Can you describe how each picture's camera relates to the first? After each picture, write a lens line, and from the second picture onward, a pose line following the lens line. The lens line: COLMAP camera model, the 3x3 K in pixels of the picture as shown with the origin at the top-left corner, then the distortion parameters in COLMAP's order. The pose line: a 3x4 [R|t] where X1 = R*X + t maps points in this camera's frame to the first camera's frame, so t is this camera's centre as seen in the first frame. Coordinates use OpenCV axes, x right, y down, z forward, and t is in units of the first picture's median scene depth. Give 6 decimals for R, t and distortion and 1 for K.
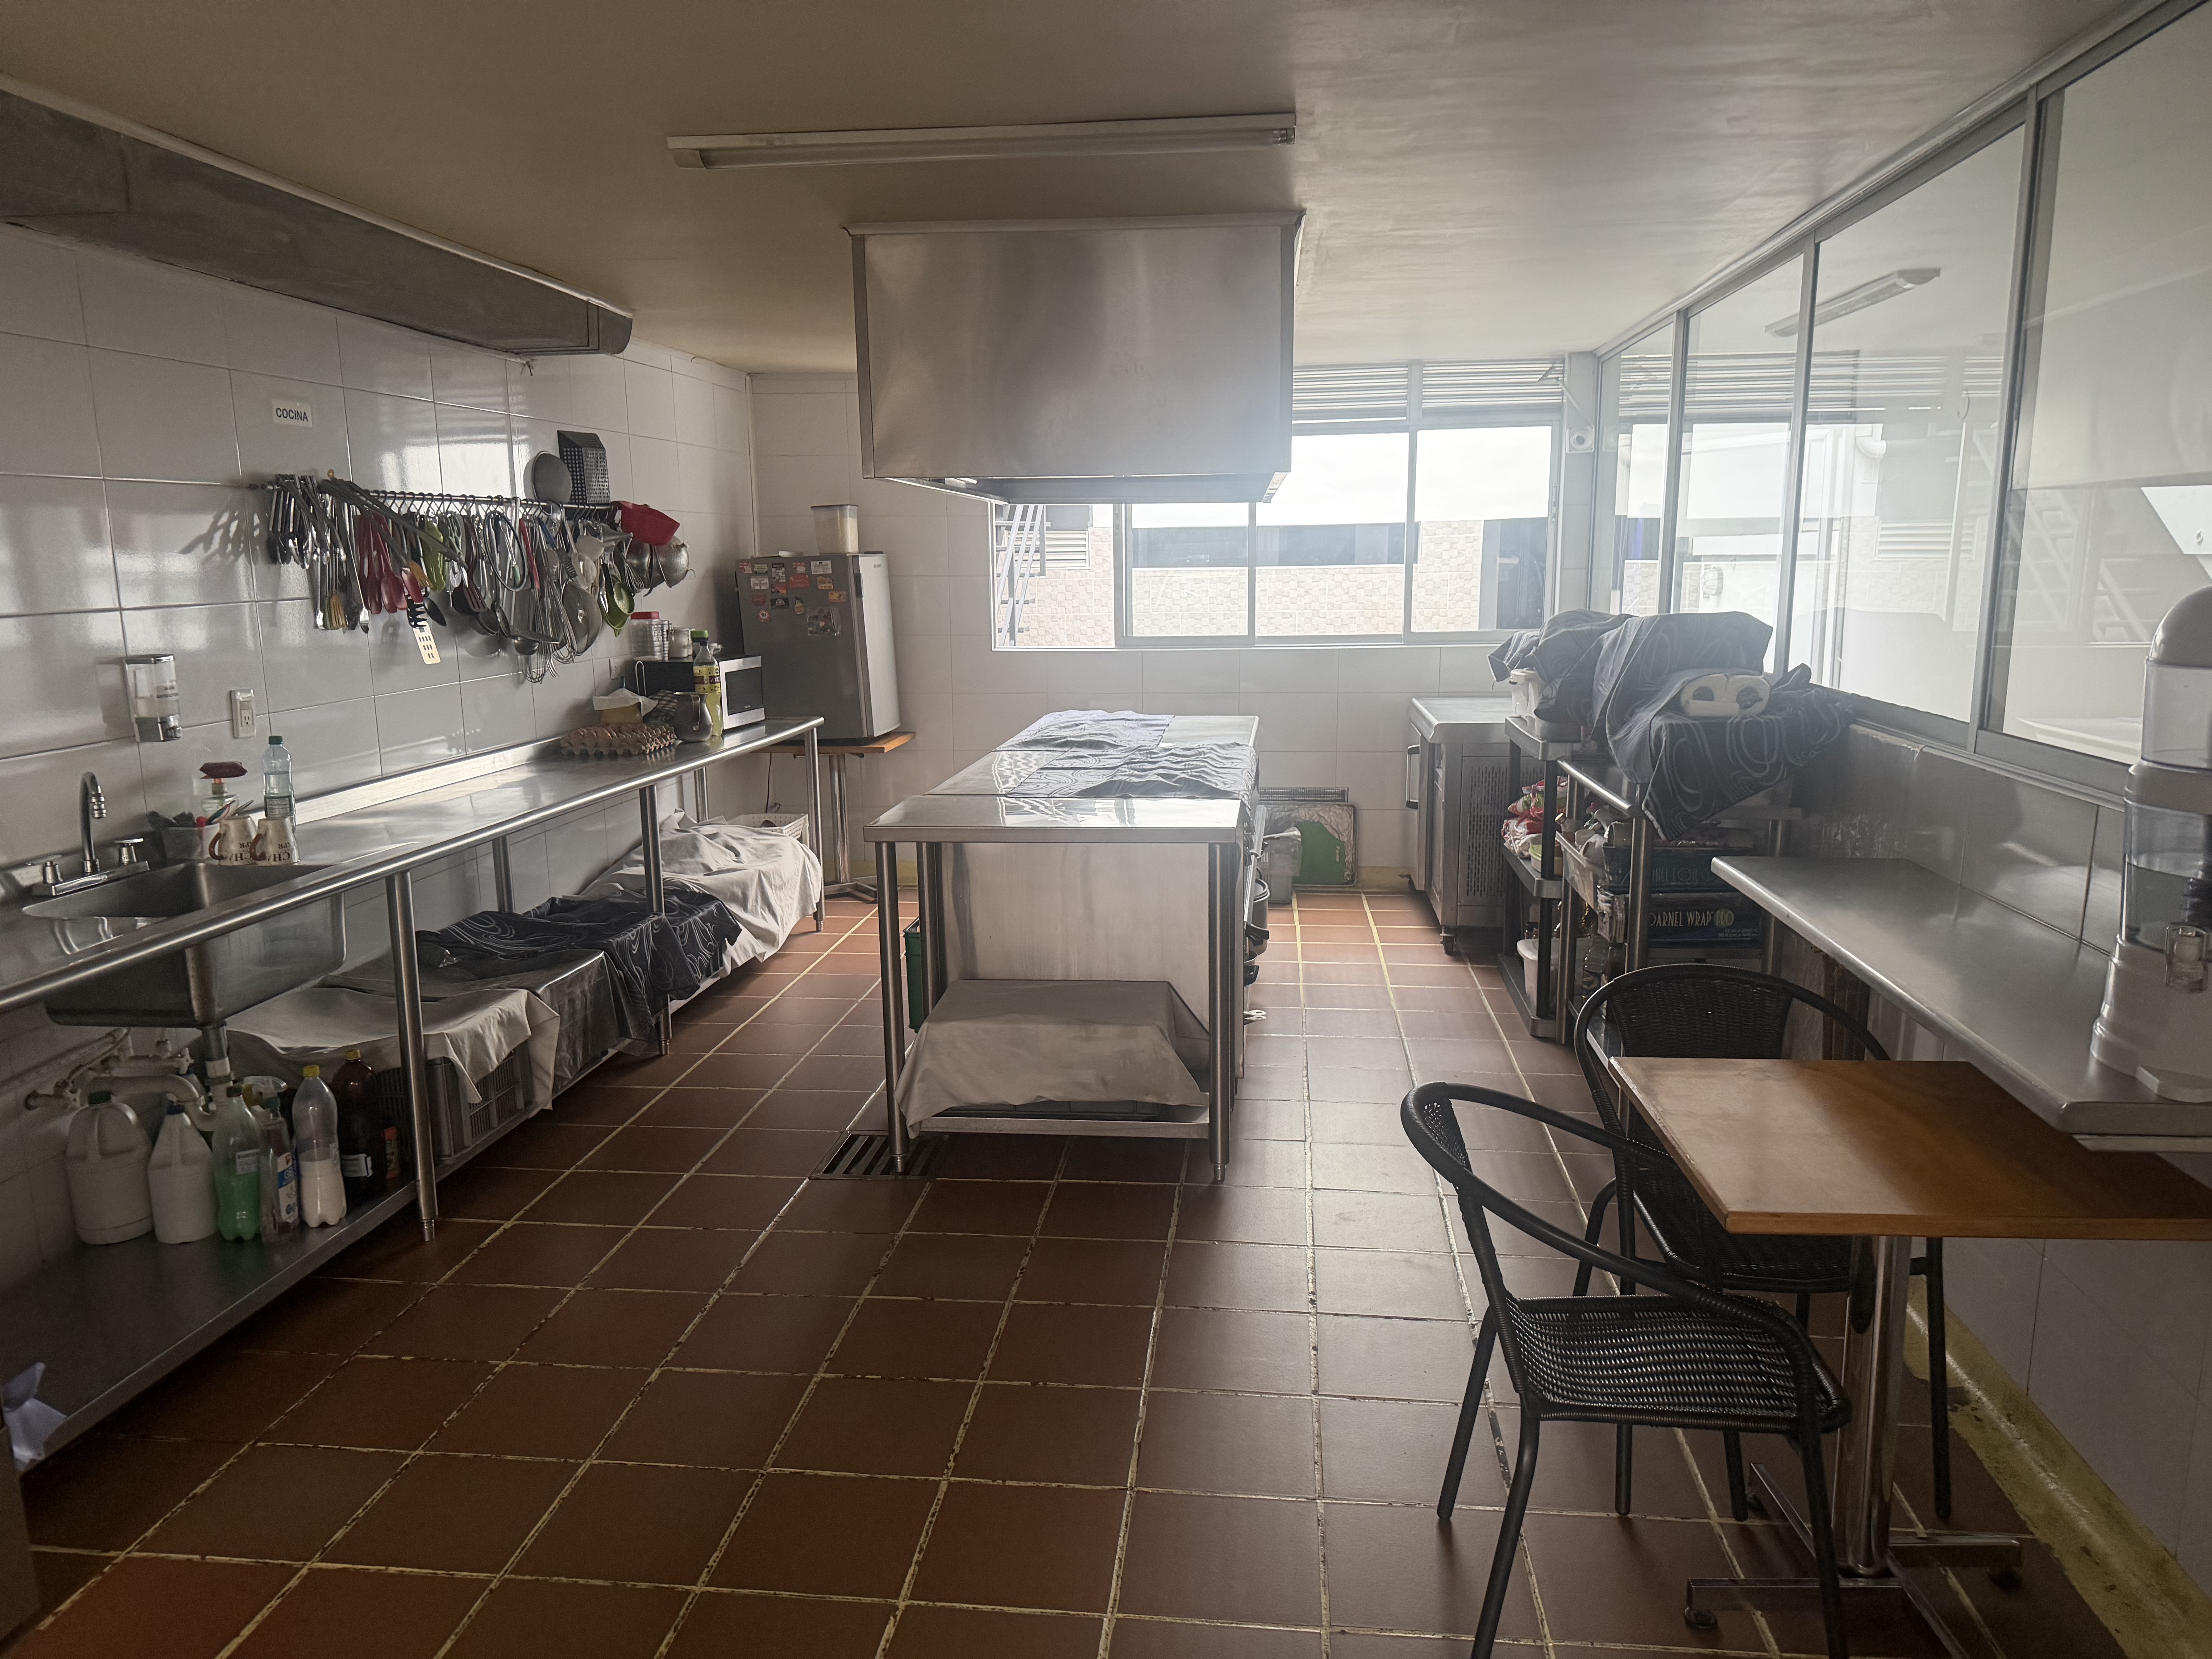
lens RADIAL K [[1553.9, 0, 1115.3], [0, 1553.9, 852.6], [0, 0, 1]] dist [0.040535, -0.049242]
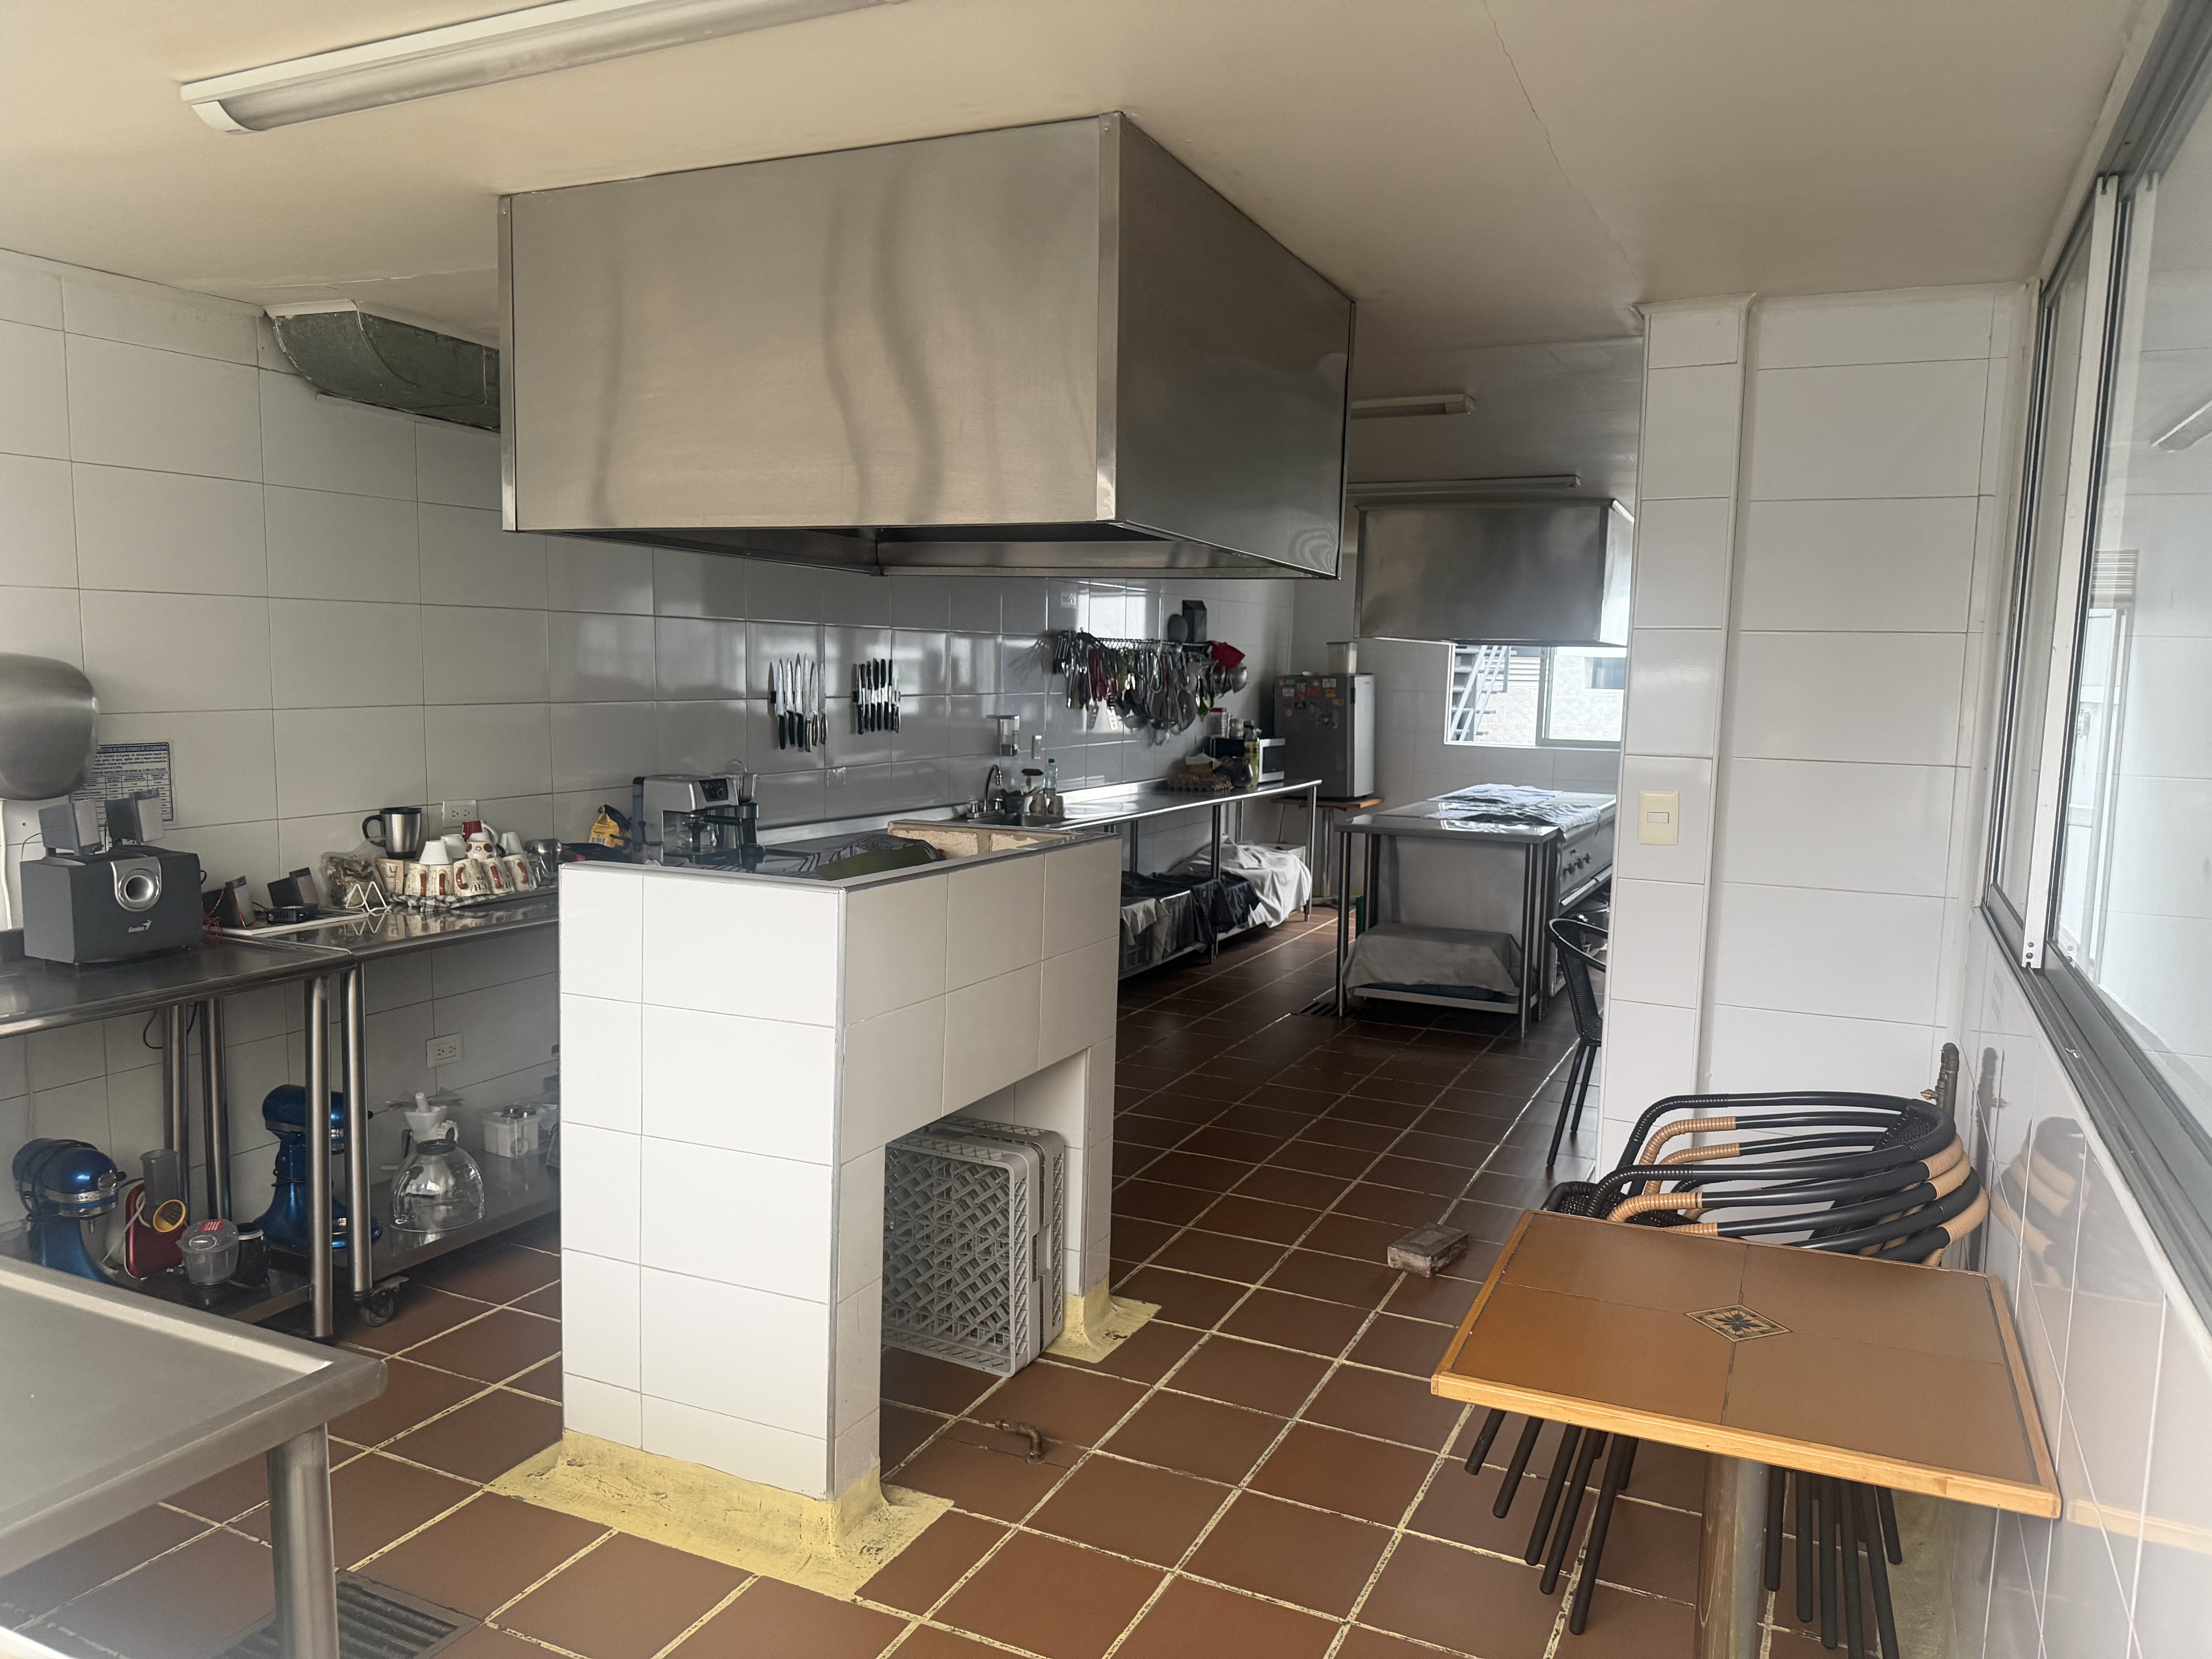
lens RADIAL K [[1553.9, 0, 1095.6], [0, 1553.9, 839.0], [0, 0, 1]] dist [0.040535, -0.049242]
pose [[0.943592, 0.070684, -0.323478, 0.117522], [-0.095758, 0.993457, -0.062244, 0.100427], [0.316962, 0.089709, 0.944186, -0.588860]]
